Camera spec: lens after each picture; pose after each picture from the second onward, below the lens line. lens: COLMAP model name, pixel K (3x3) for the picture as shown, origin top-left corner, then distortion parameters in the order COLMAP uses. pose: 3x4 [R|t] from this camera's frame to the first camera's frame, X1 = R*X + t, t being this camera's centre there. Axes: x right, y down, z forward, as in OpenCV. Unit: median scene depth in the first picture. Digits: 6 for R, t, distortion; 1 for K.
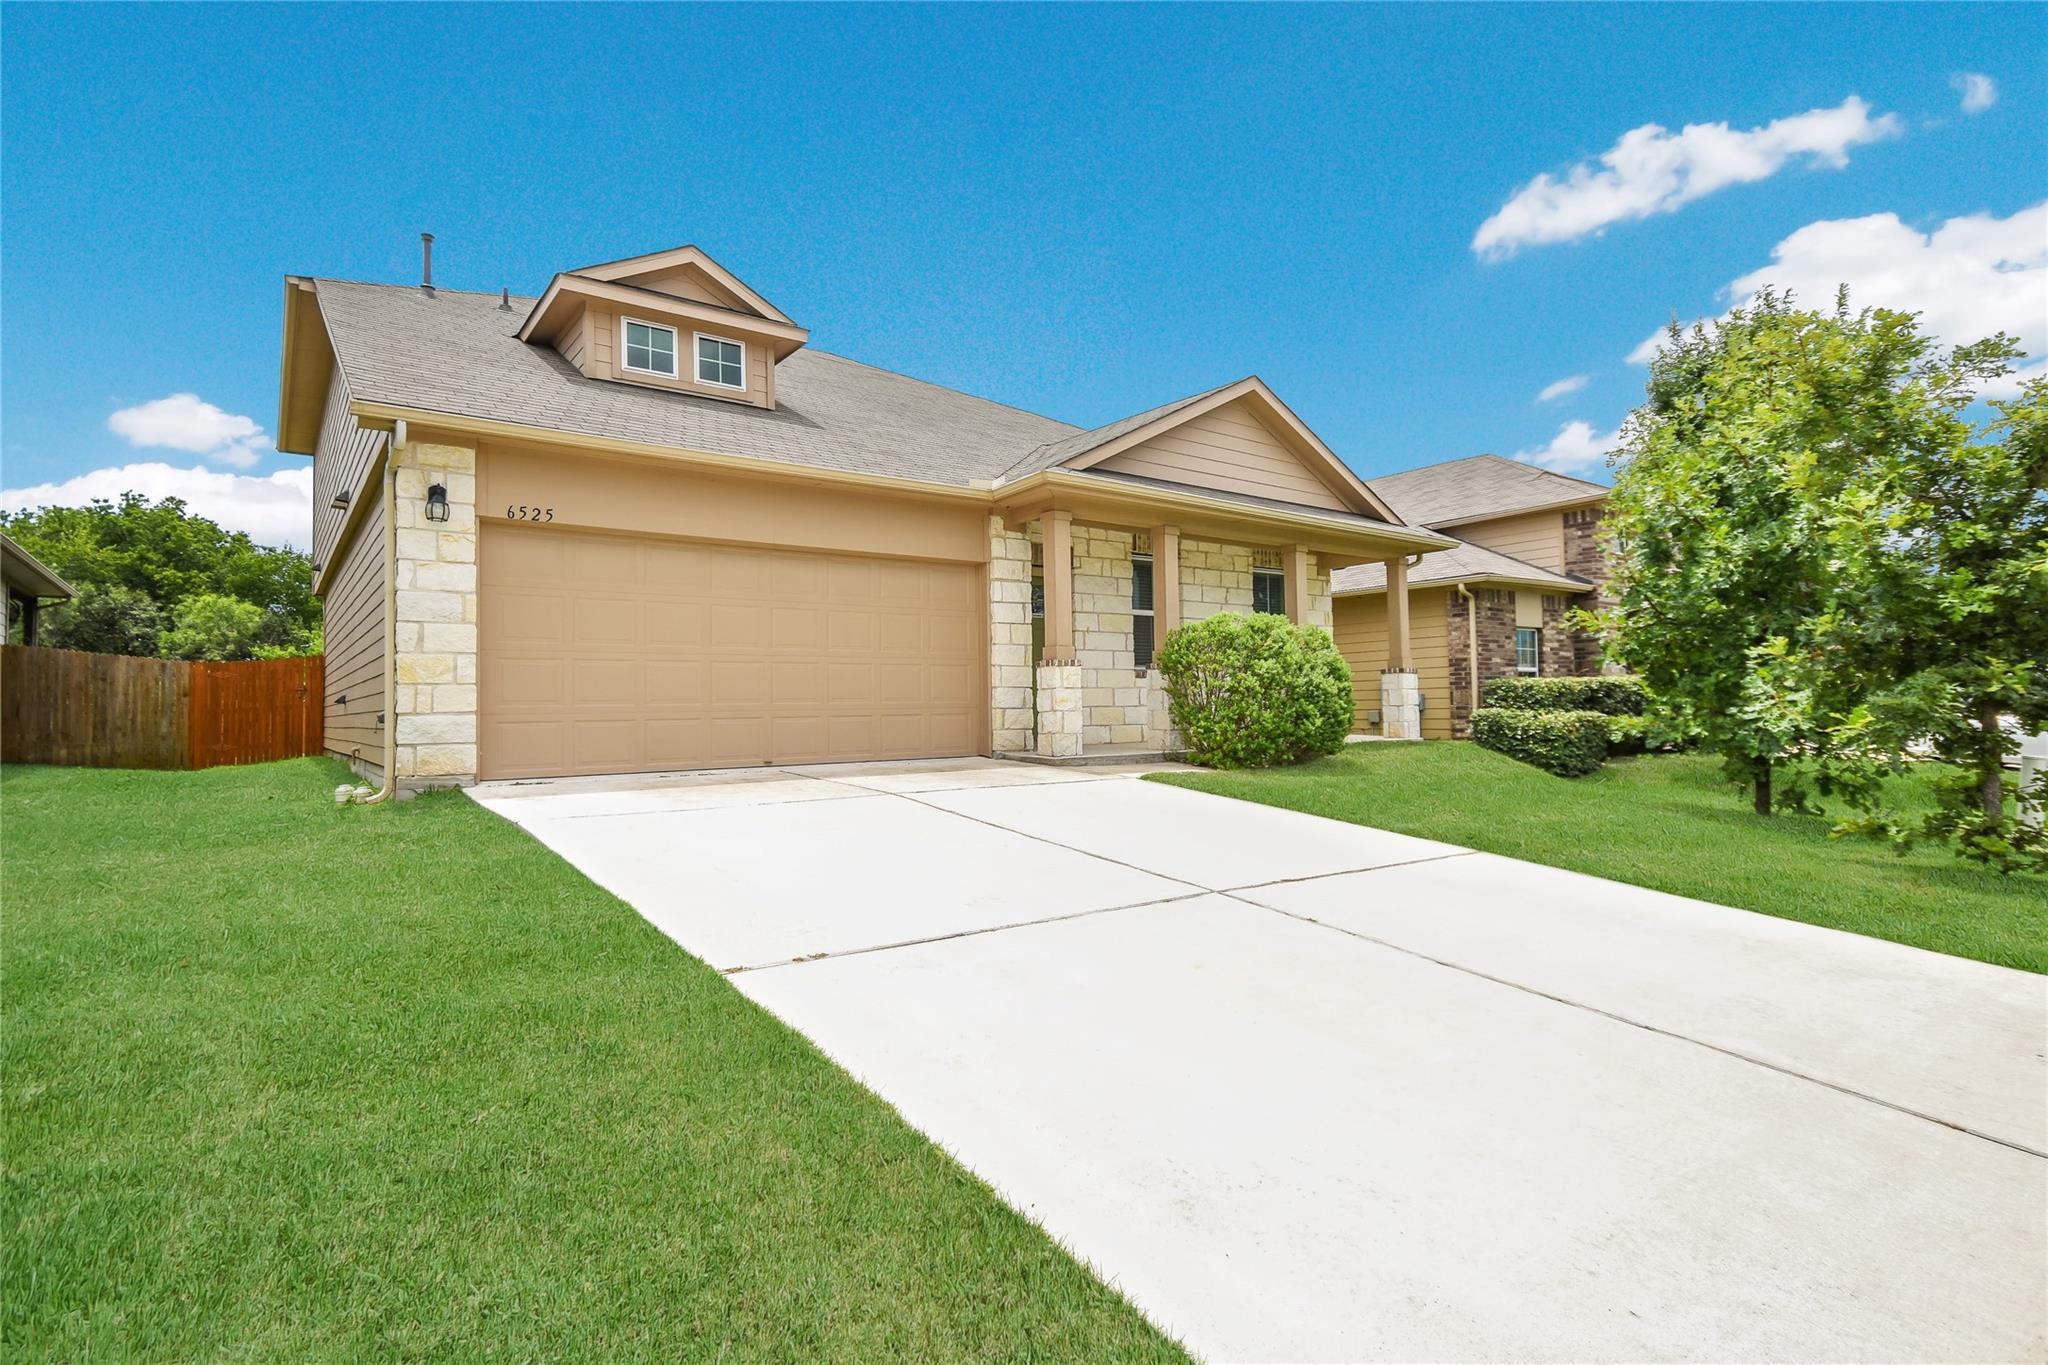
lens RADIAL K [[1042.8, 0, 1024.0], [0, 1042.8, 682.5], [0, 0, 1]] dist [-0.058572, 0.000047]
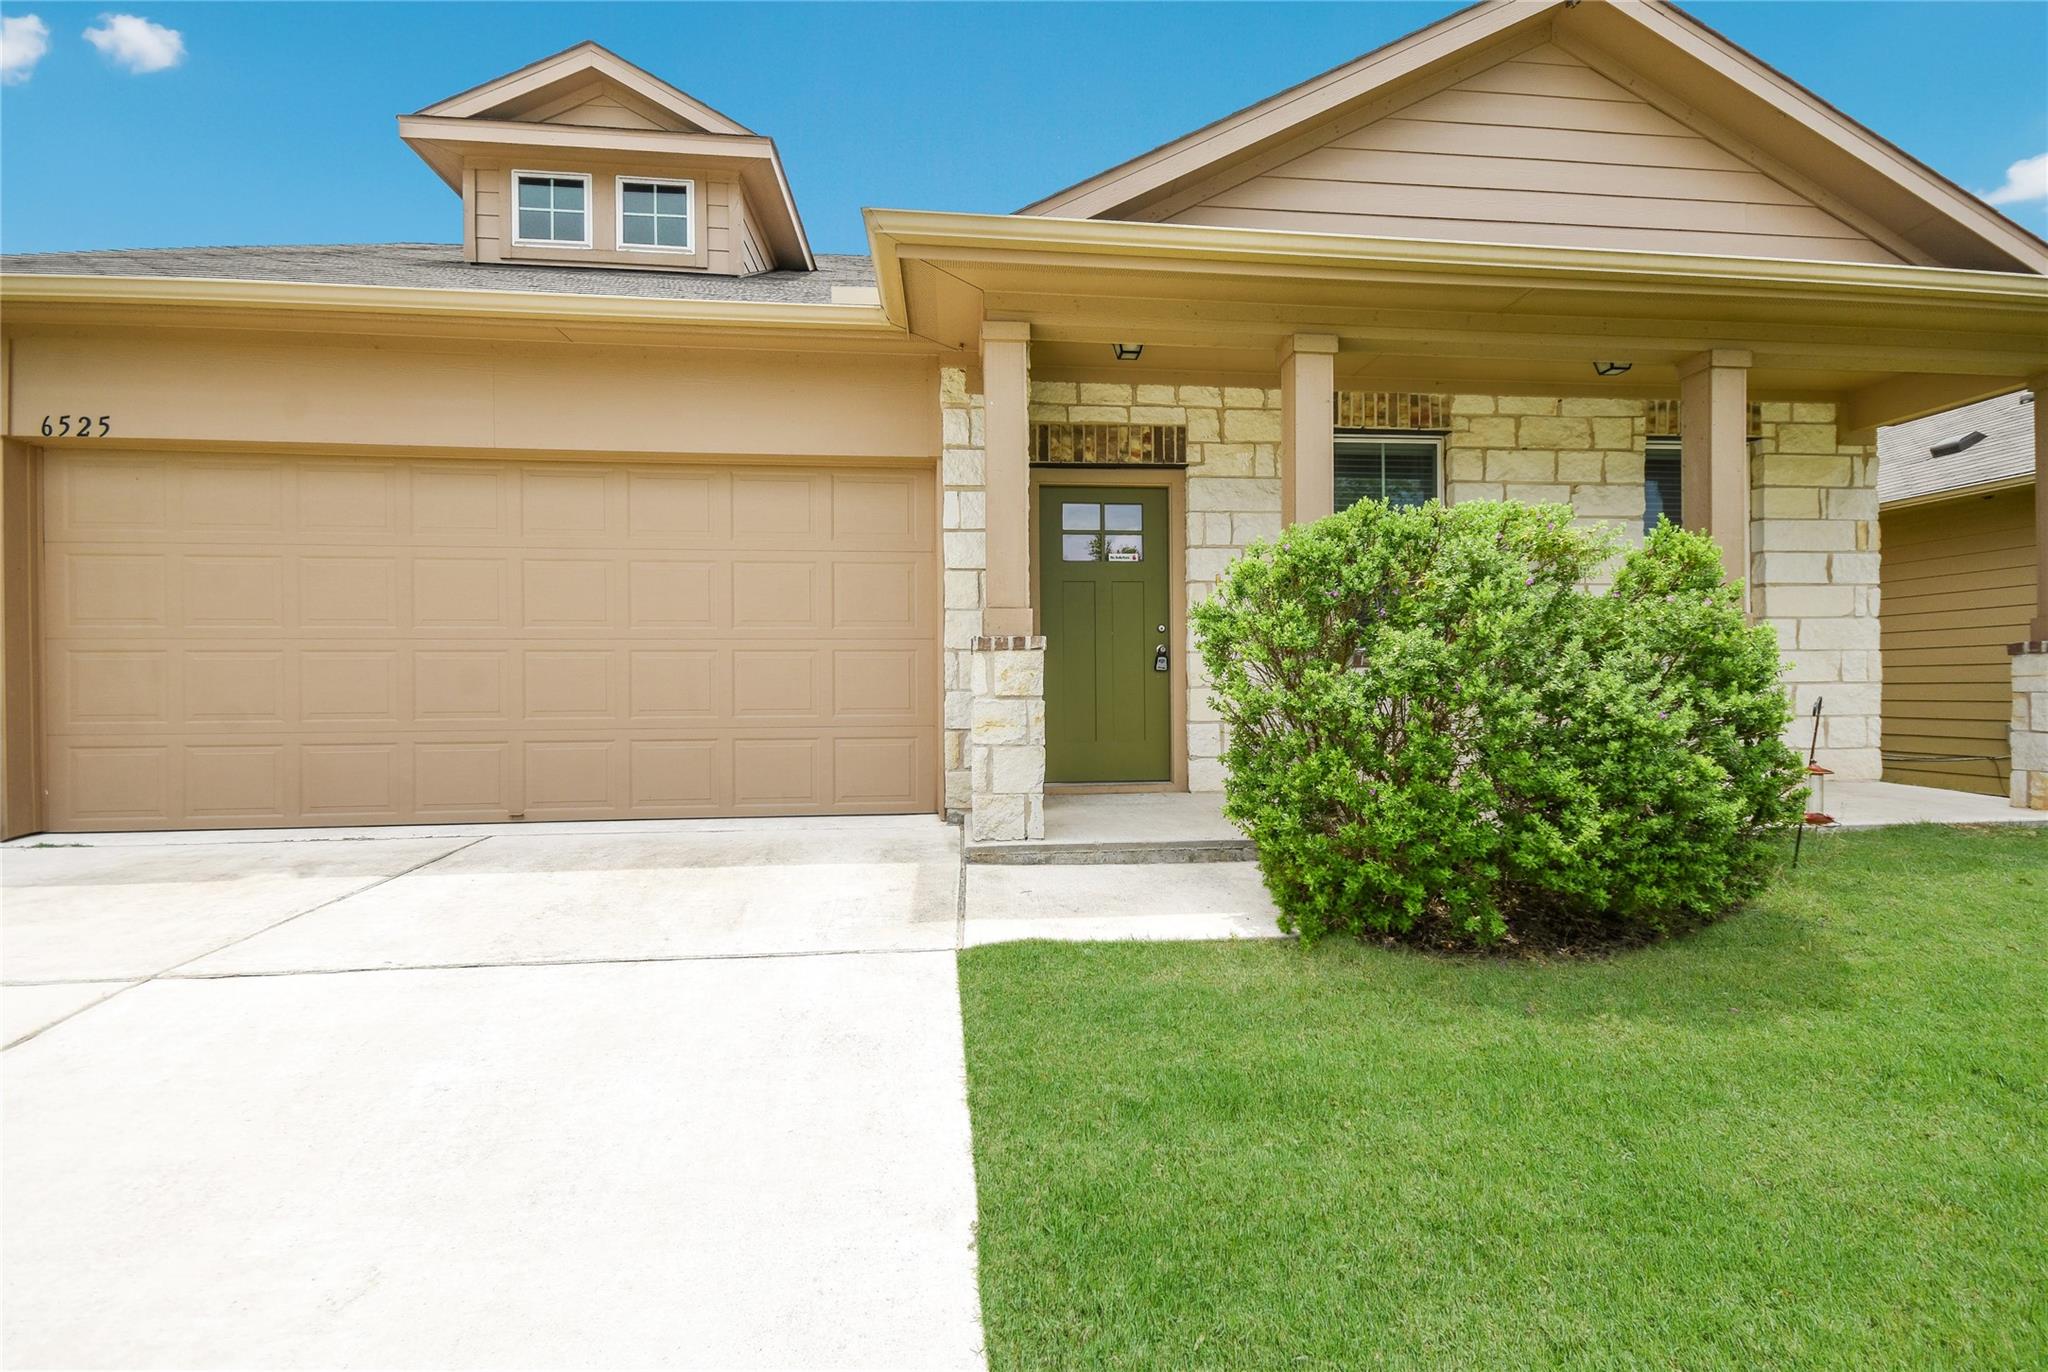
lens RADIAL K [[924.0, 0, 1024.0], [0, 924.0, 686.0], [0, 0, 1]] dist [0.000322, 0.000264]
pose [[0.857859, 0.010243, -0.513783, 0.250677], [0.005778, 0.999546, 0.029574, -0.011443], [0.513853, -0.028339, 0.857410, 0.610830]]
